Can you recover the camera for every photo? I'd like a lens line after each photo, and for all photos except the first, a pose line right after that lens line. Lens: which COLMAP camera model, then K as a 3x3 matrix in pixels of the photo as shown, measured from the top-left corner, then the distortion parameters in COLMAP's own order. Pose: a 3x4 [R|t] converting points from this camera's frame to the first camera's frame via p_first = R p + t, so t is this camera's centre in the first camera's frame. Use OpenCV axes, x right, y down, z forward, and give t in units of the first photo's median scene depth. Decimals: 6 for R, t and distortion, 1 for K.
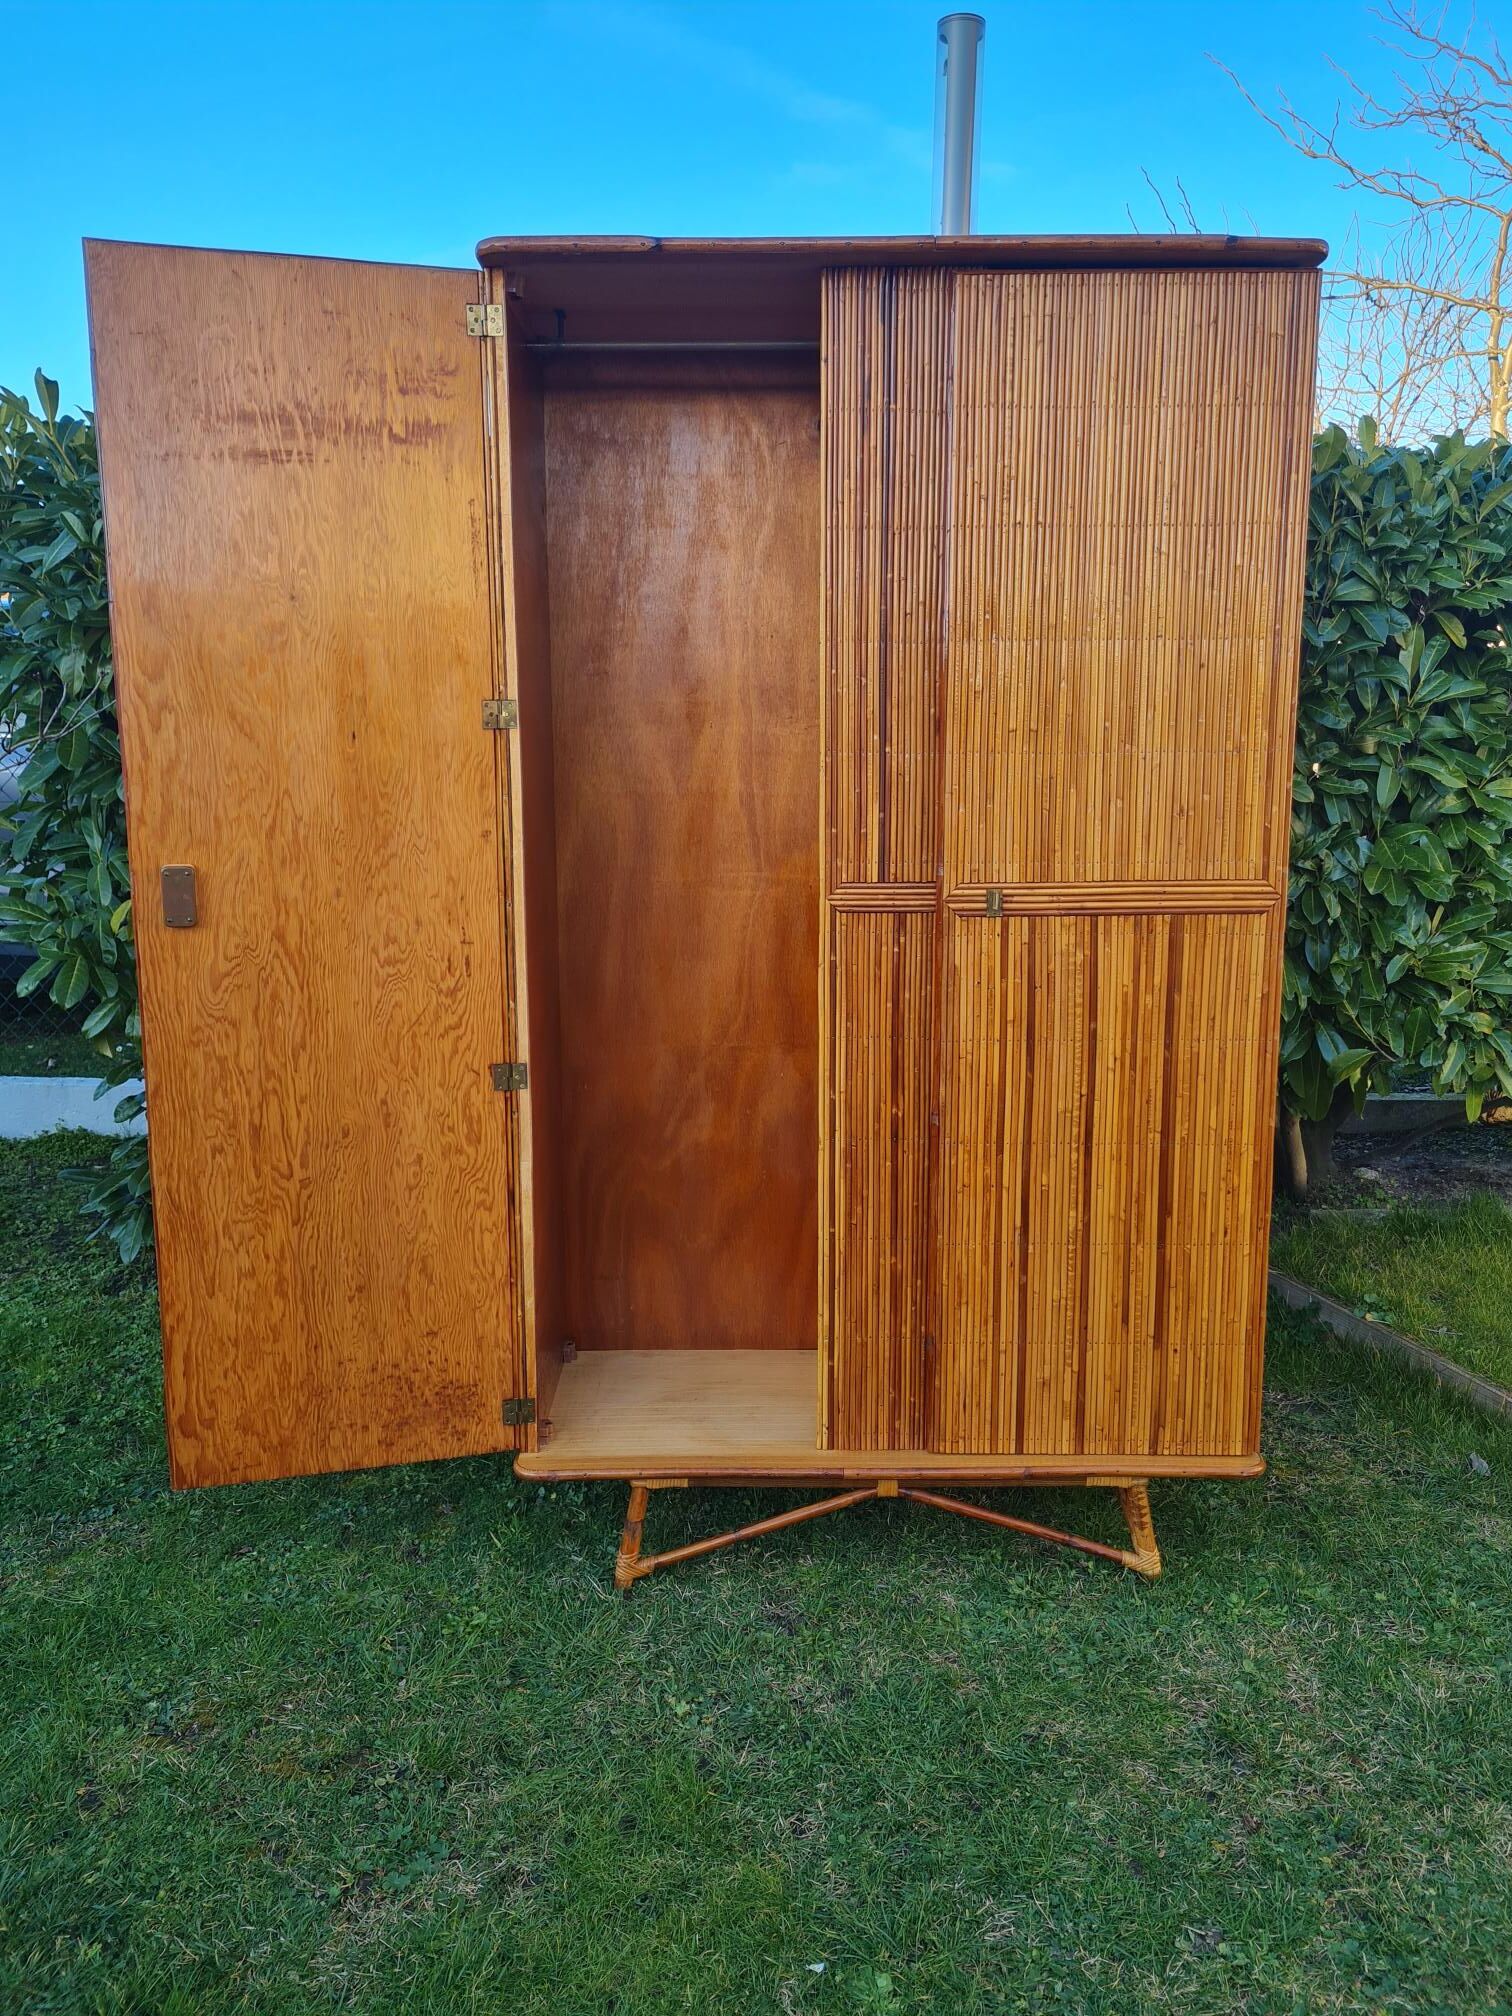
lens RADIAL K [[1528.6, 0, 760.4], [0, 1528.6, 990.3], [0, 0, 1]] dist [0.062338, -0.050675]
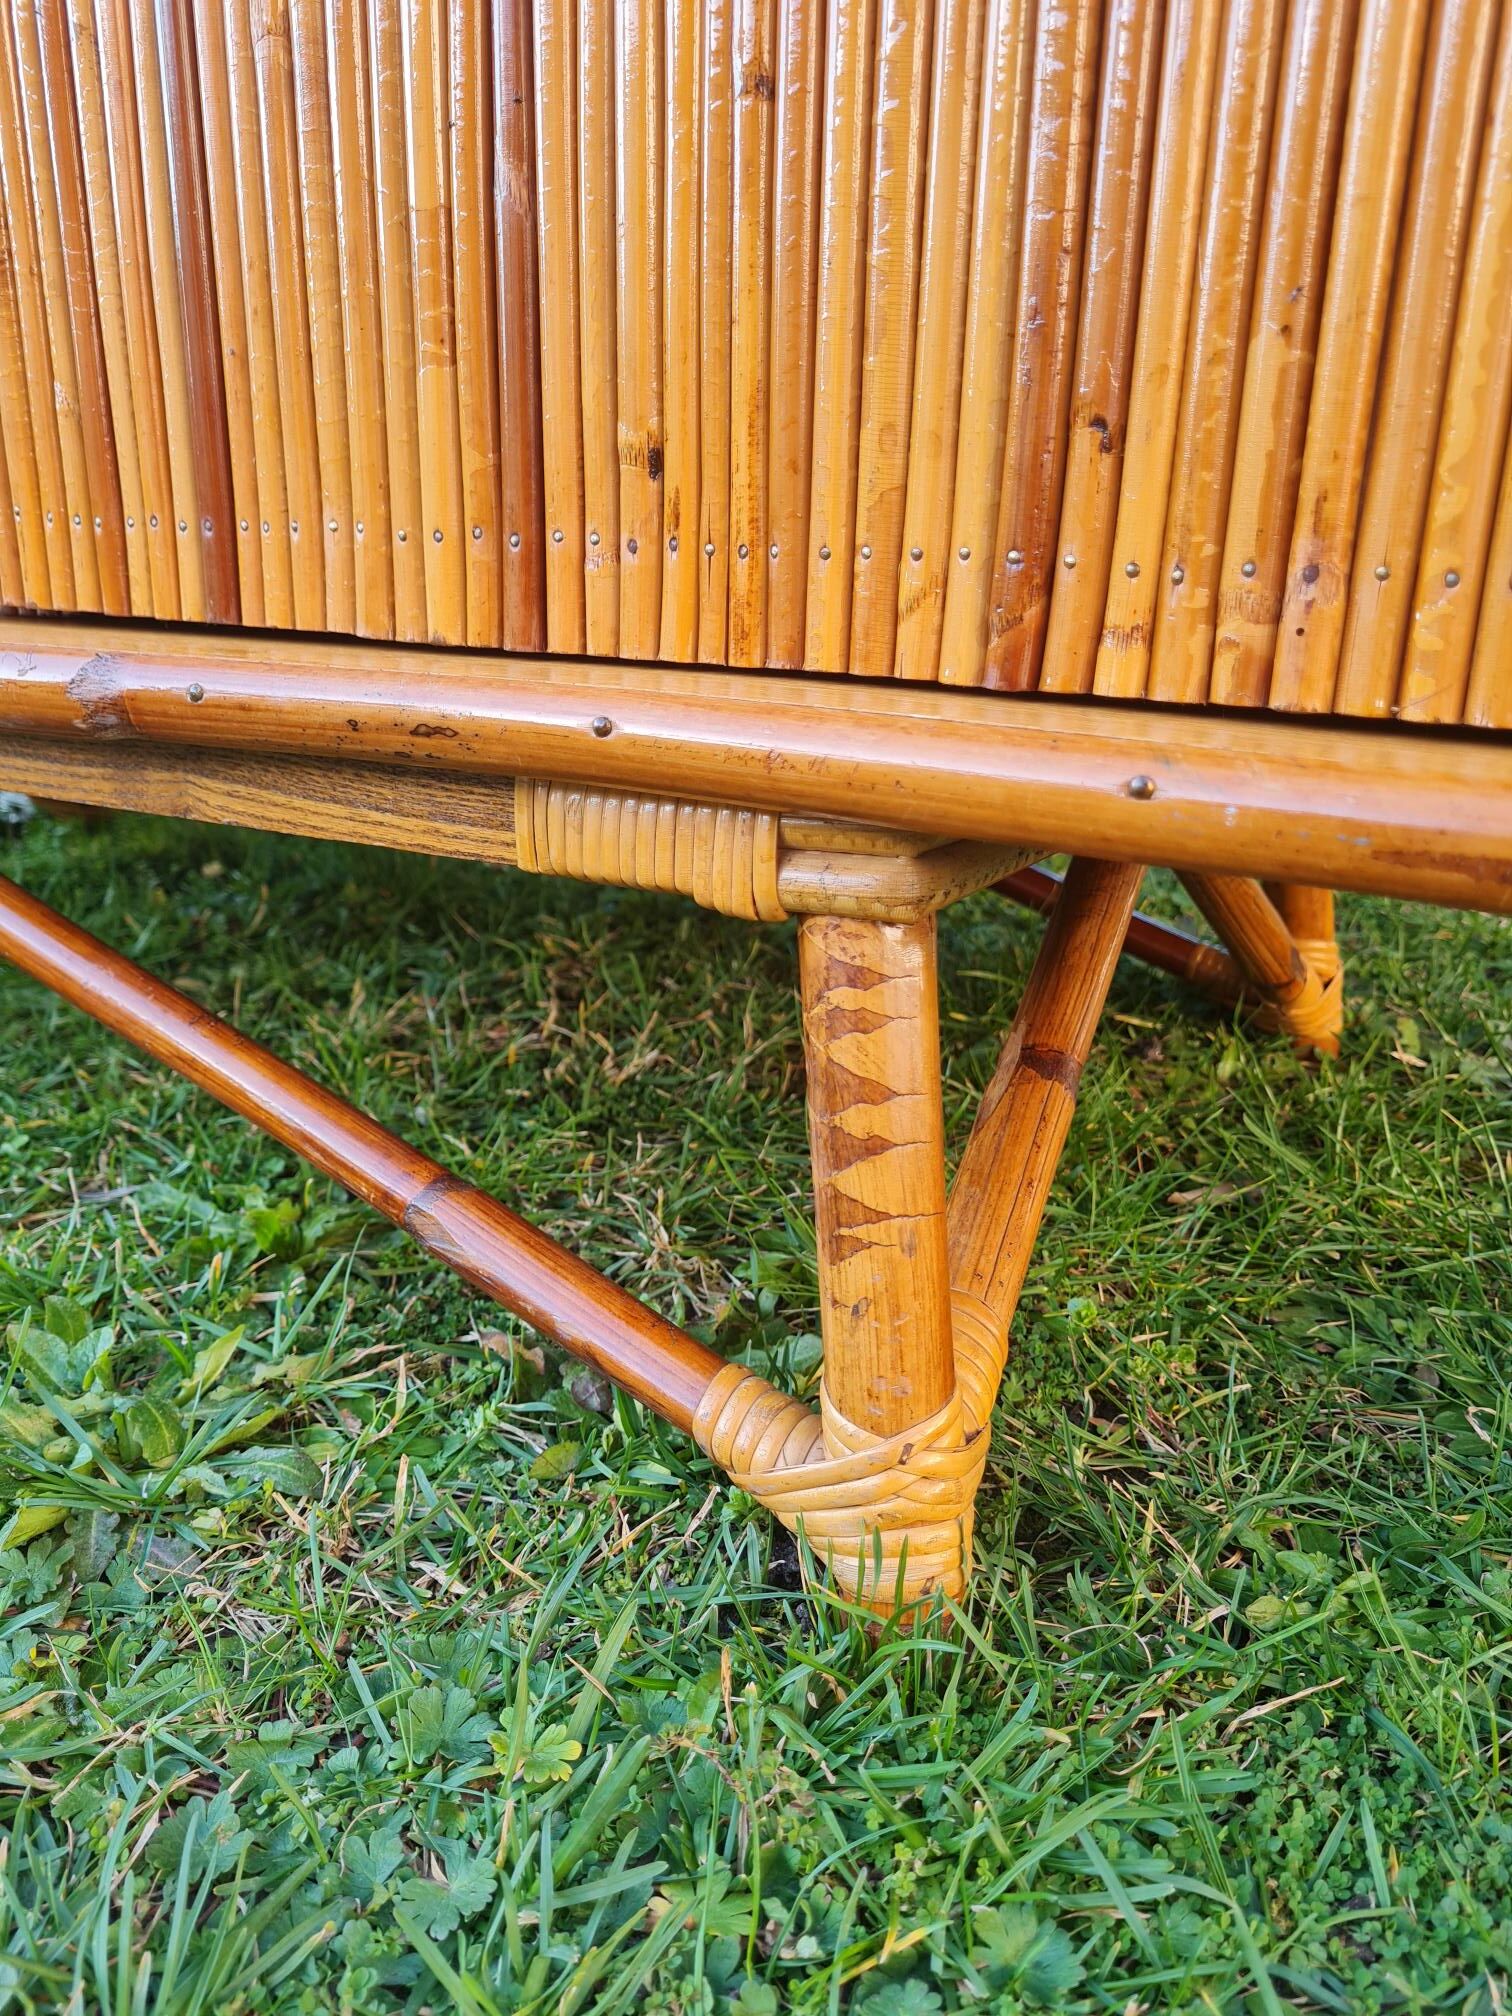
lens RADIAL K [[1528.6, 0, 763.1], [0, 1528.6, 1017.6], [0, 0, 1]] dist [0.062338, -0.050675]
pose [[0.863991, 0.172159, -0.473160, 0.306405], [-0.095492, 0.978701, 0.181731, 0.315101], [0.494369, -0.111831, 0.862029, 0.910498]]
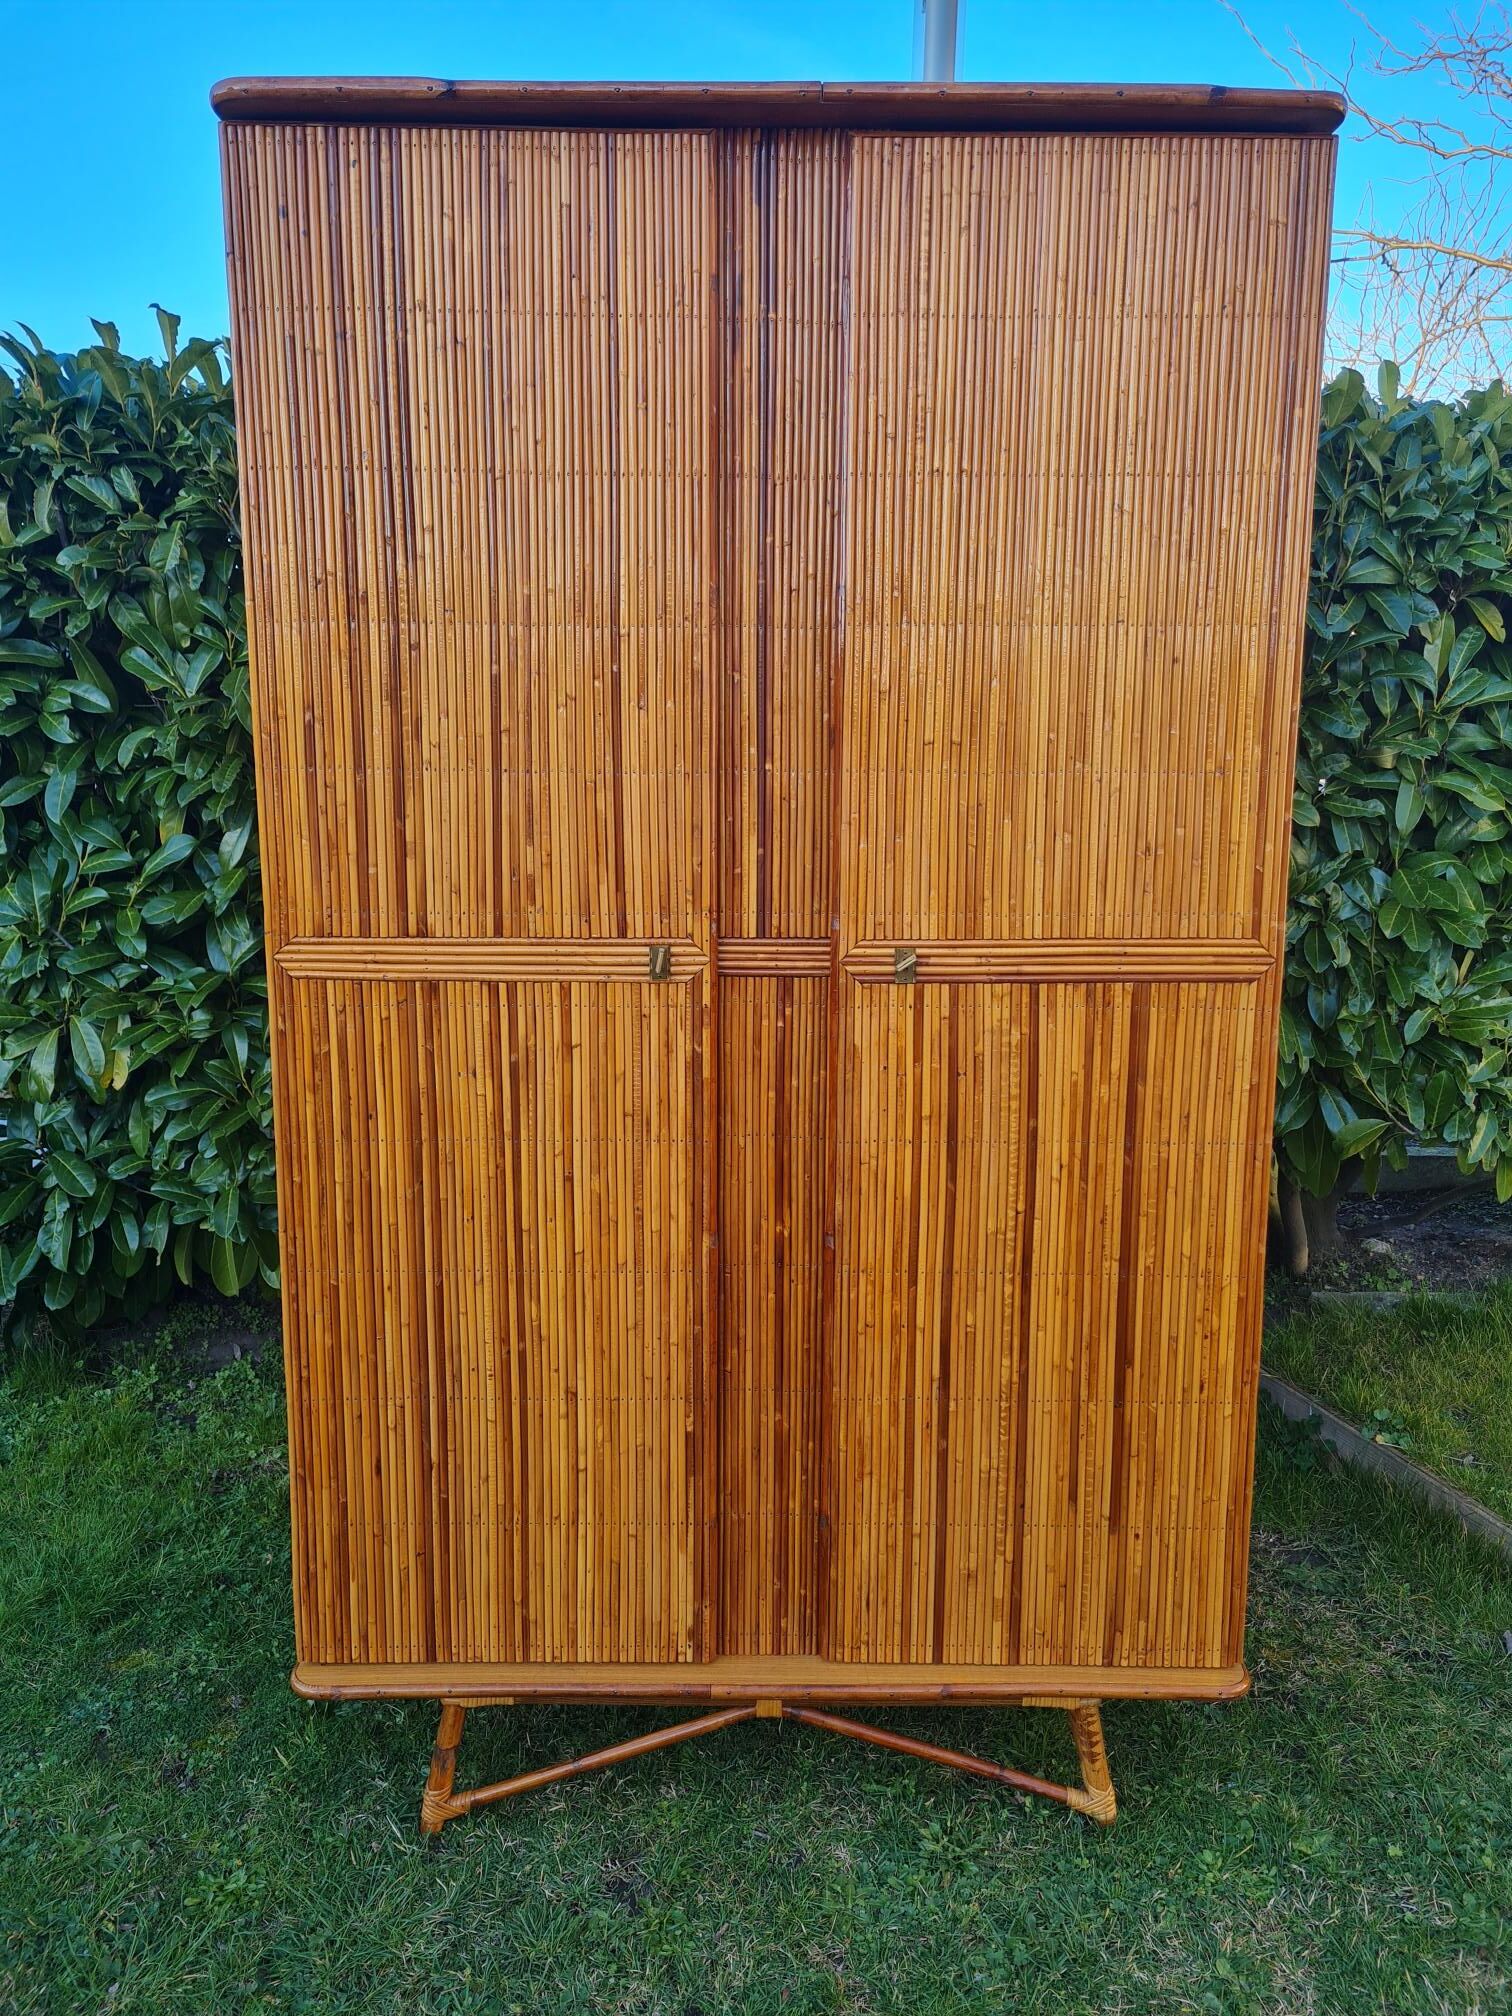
lens RADIAL K [[1528.6, 0, 760.6], [0, 1528.6, 996.1], [0, 0, 1]] dist [0.062338, -0.050675]
pose [[0.999969, 0.007627, -0.001899, 0.078943], [-0.007611, 0.999939, 0.008020, -0.046001], [0.001960, -0.008006, 0.999966, 0.220794]]
